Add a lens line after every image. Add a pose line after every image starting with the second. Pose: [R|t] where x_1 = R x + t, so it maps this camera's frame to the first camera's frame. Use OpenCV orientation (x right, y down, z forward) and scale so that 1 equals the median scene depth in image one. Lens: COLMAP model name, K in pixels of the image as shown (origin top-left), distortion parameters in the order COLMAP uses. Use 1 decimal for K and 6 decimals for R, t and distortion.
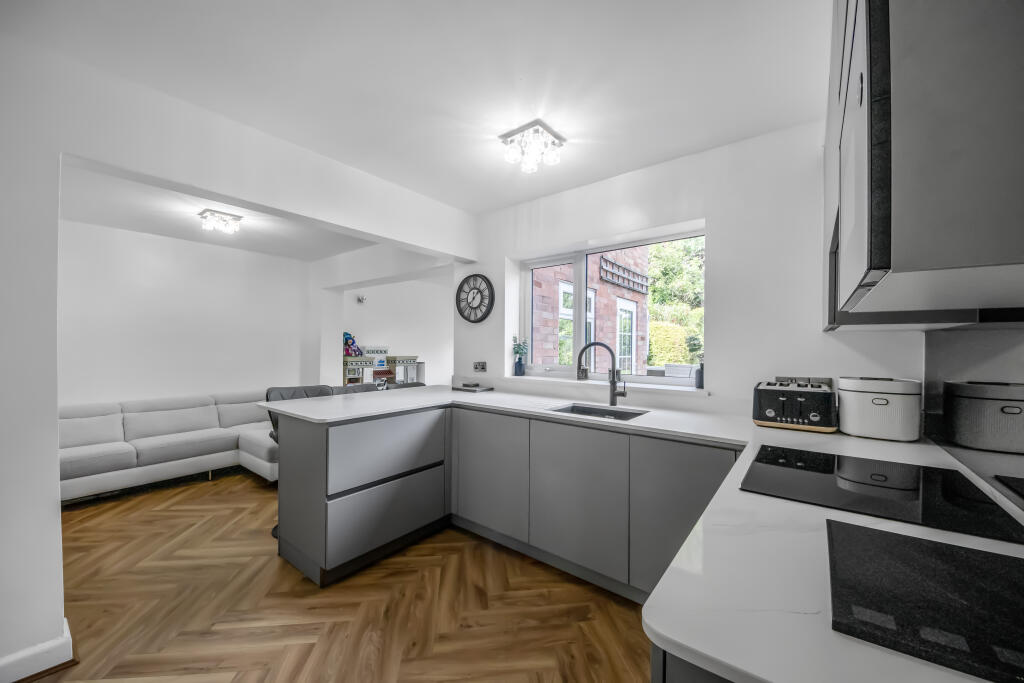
lens RADIAL K [[383.9, 0, 525.6], [0, 383.9, 342.2], [0, 0, 1]] dist [0.000631, -0.010308]
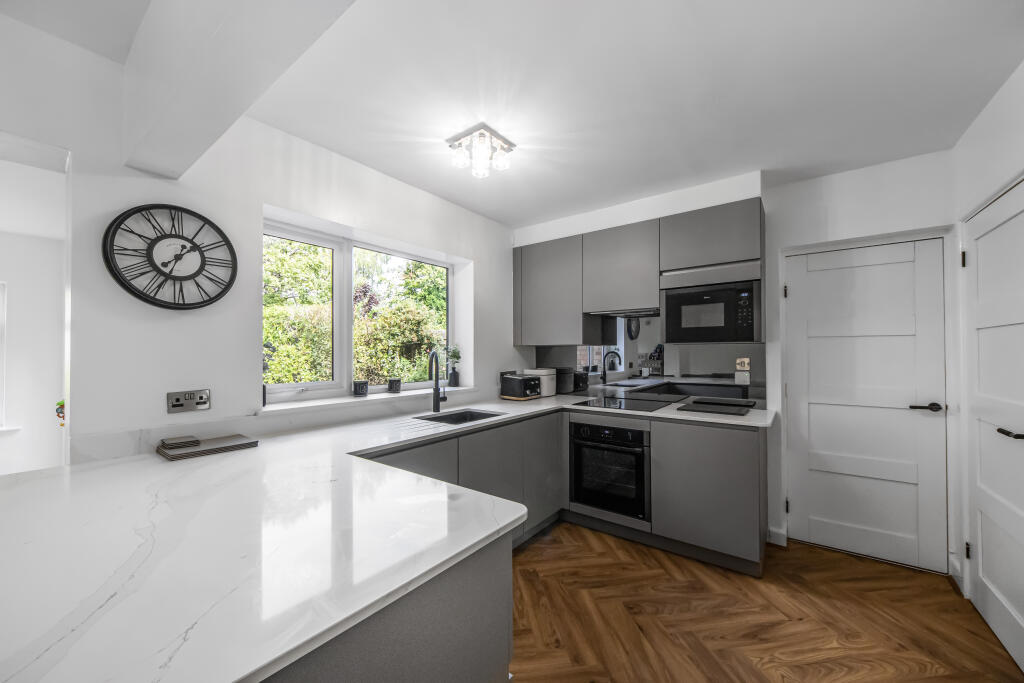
lens RADIAL K [[380.5, 0, 507.6], [0, 380.5, 347.8], [0, 0, 1]] dist [0.001592, -0.007816]
pose [[0.011421, 0.009746, 0.999887, -0.758764], [-0.001010, 0.999952, -0.009735, 0.001773], [-0.999934, -0.000898, 0.011430, 0.750932]]
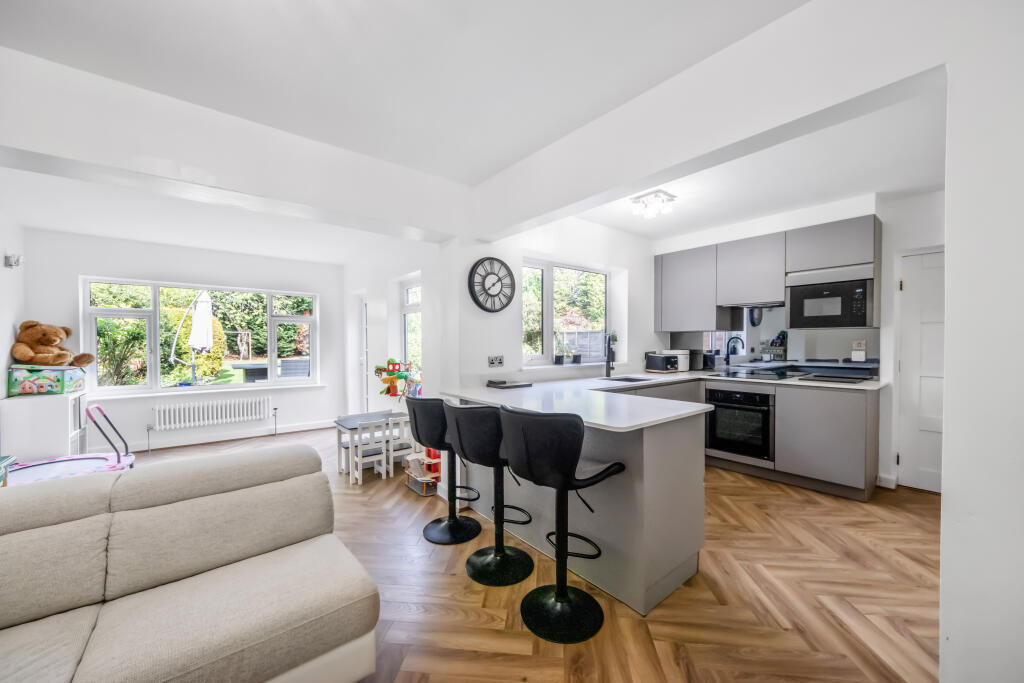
lens RADIAL K [[380.5, 0, 507.6], [0, 380.5, 347.8], [0, 0, 1]] dist [0.001592, -0.007816]
pose [[0.253334, -0.019540, 0.967182, -1.252305], [0.000281, 0.999797, 0.020125, 0.018895], [-0.967379, -0.004827, 0.253288, 0.948313]]
